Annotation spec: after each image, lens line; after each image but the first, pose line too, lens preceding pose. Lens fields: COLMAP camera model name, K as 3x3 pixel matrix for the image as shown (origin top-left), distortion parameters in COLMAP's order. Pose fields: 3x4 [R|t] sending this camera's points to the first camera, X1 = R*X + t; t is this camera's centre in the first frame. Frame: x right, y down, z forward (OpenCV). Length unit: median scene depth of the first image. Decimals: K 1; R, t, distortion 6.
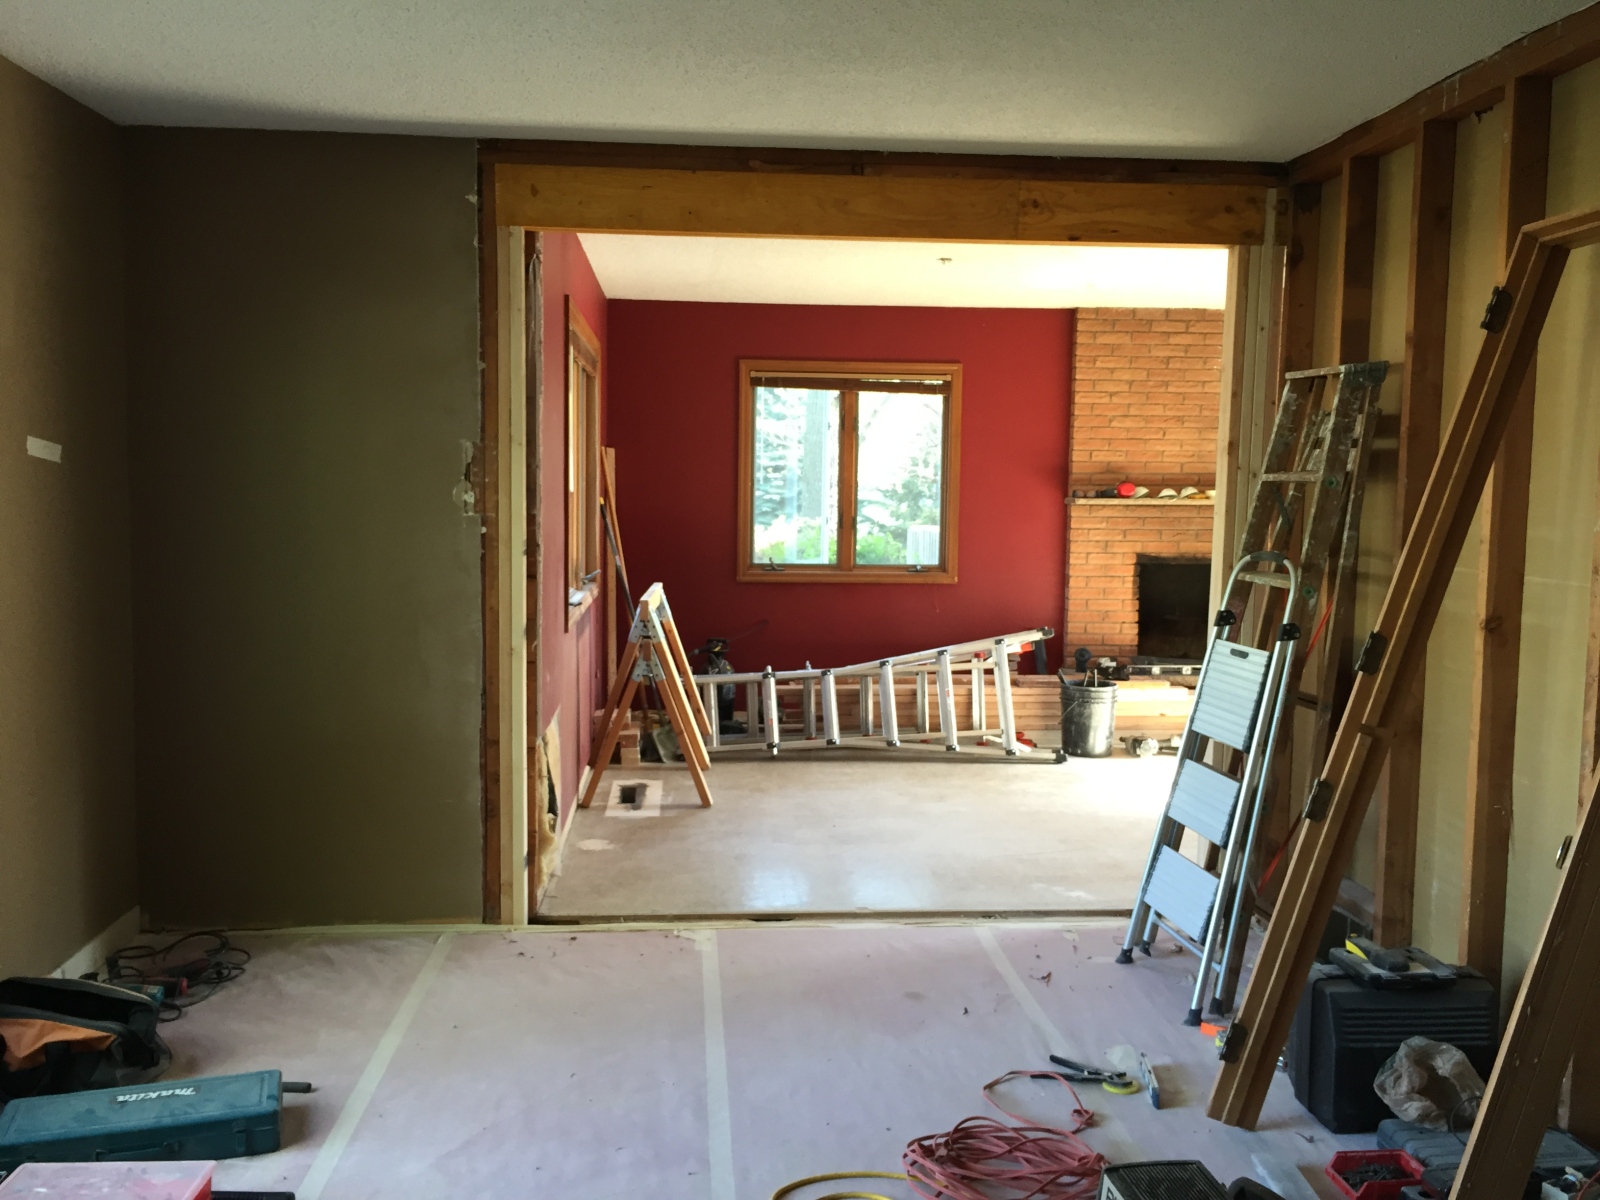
lens RADIAL K [[1348.3, 0, 796.5], [0, 1348.3, 608.9], [0, 0, 1]] dist [0.053935, -0.149129]
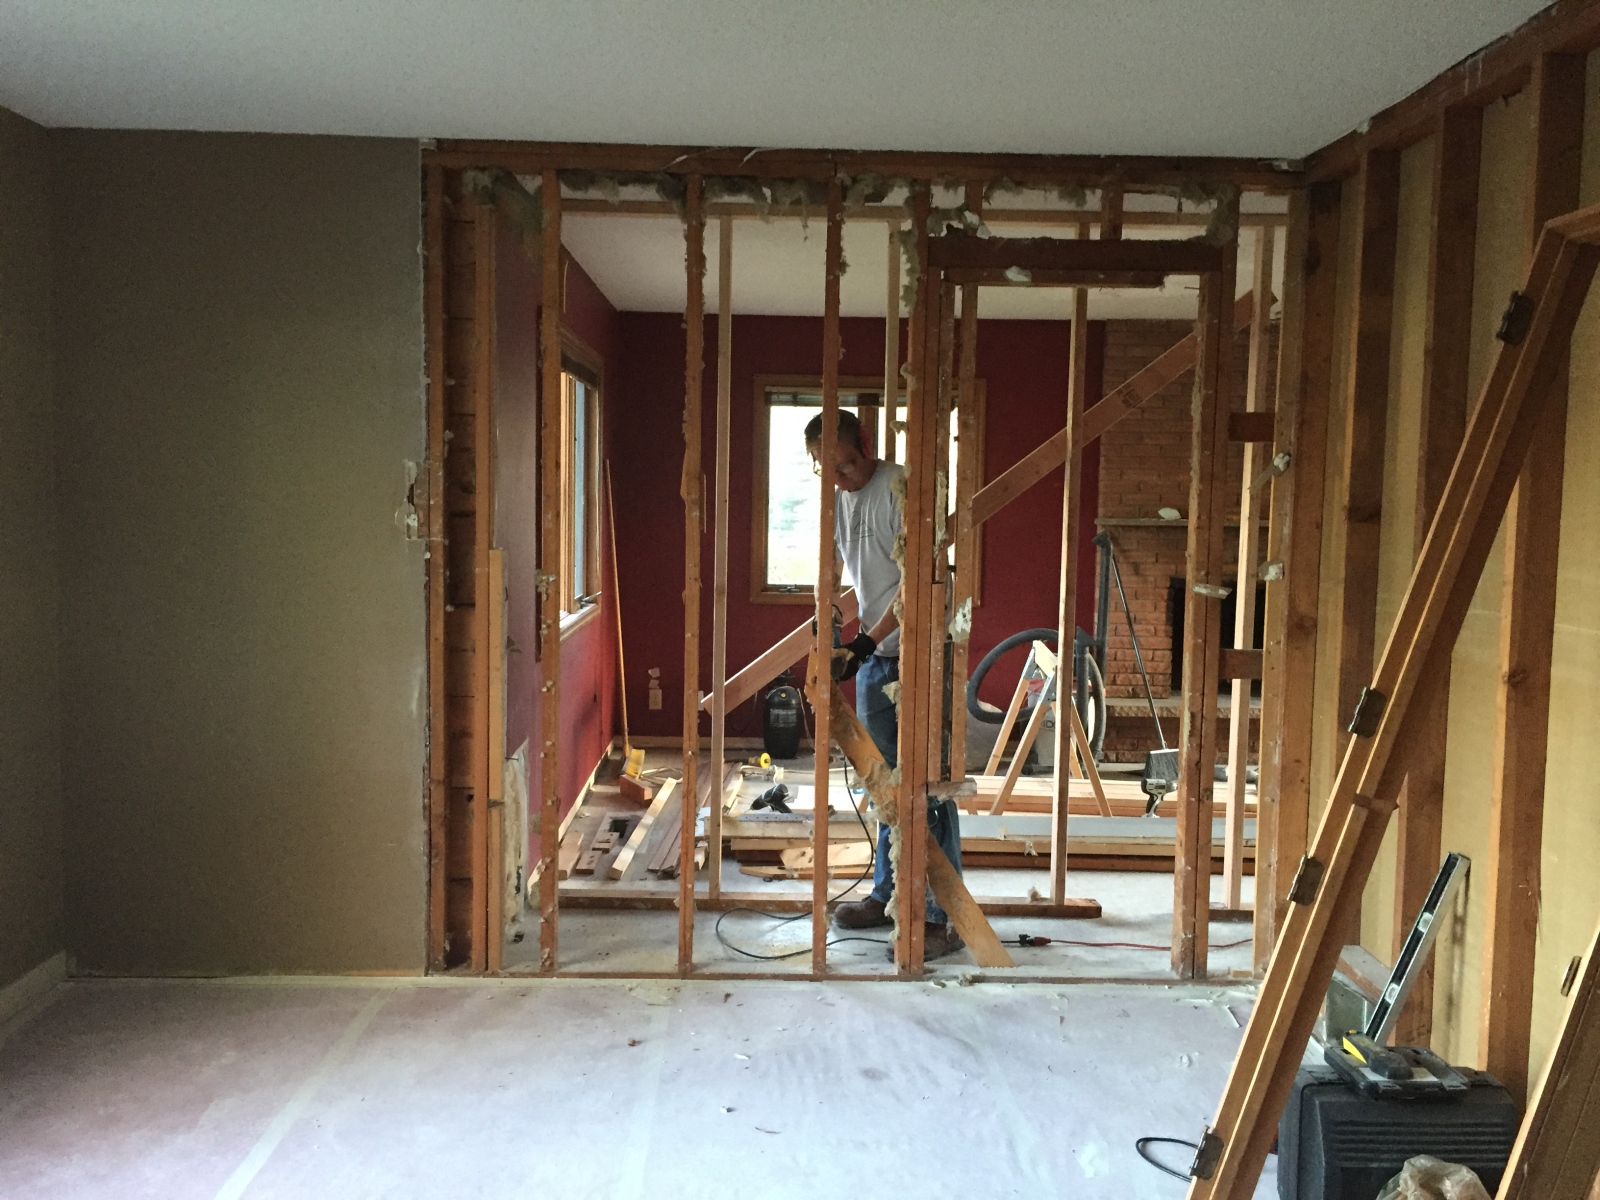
lens RADIAL K [[1337.2, 0, 800.0], [0, 1337.2, 600.0], [0, 0, 1]] dist [0.060057, -0.136912]
pose [[0.998752, 0.008858, -0.049151, 0.095800], [-0.009567, 0.999853, -0.014220, -0.022366], [0.049018, 0.014672, 0.998690, 0.110936]]
